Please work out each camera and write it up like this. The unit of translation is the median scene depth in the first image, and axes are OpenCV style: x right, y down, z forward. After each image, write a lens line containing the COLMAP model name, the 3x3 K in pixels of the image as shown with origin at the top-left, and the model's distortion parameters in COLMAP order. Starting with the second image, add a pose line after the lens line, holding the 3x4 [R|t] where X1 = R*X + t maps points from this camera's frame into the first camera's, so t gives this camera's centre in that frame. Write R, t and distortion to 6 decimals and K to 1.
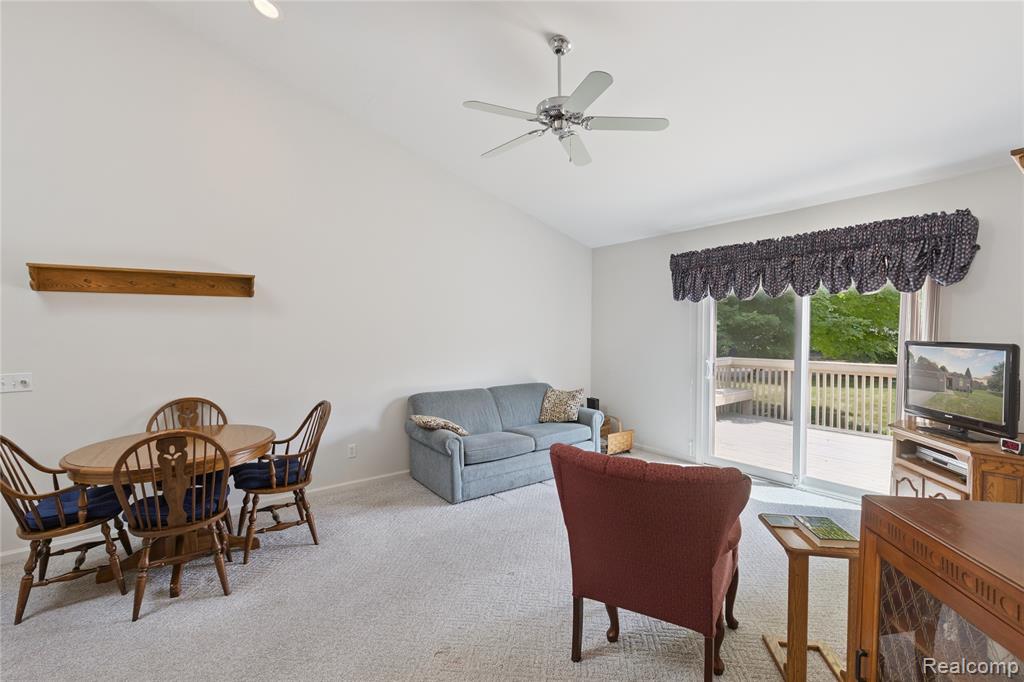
lens RADIAL K [[467.1, 0, 514.9], [0, 467.1, 348.6], [0, 0, 1]] dist [0.001742, -0.000355]
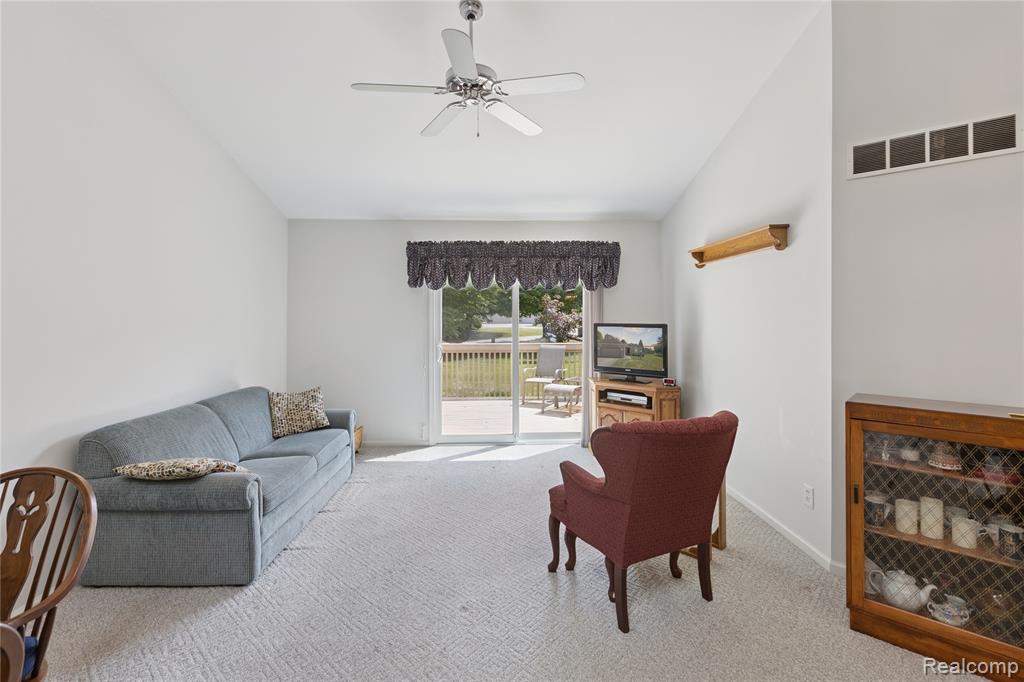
lens RADIAL K [[467.1, 0, 519.3], [0, 467.1, 317.7], [0, 0, 1]] dist [0.001742, -0.000355]
pose [[0.568439, 0.002277, 0.822722, -0.427299], [0.030193, 0.999265, -0.023627, -0.008216], [-0.822171, 0.038271, 0.567952, 0.294326]]
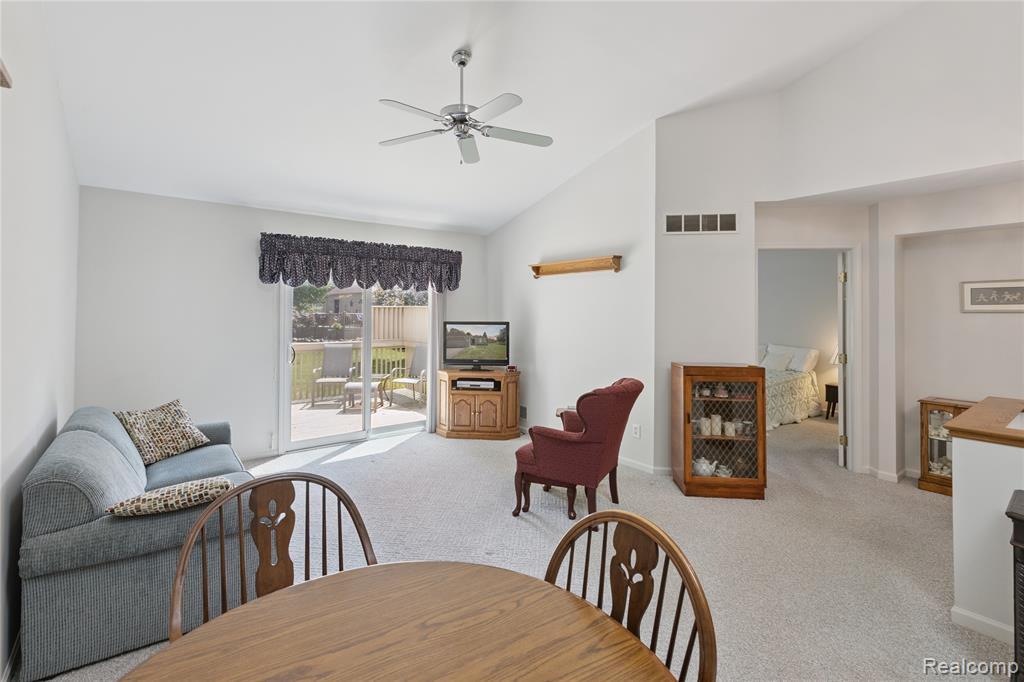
lens RADIAL K [[467.1, 0, 510.6], [0, 467.1, 310.7], [0, 0, 1]] dist [0.001742, -0.000355]
pose [[-0.014815, 0.013329, 0.999801, -0.703496], [0.036029, 0.999269, -0.012789, -0.023726], [-0.999241, 0.035833, -0.015284, 0.651950]]
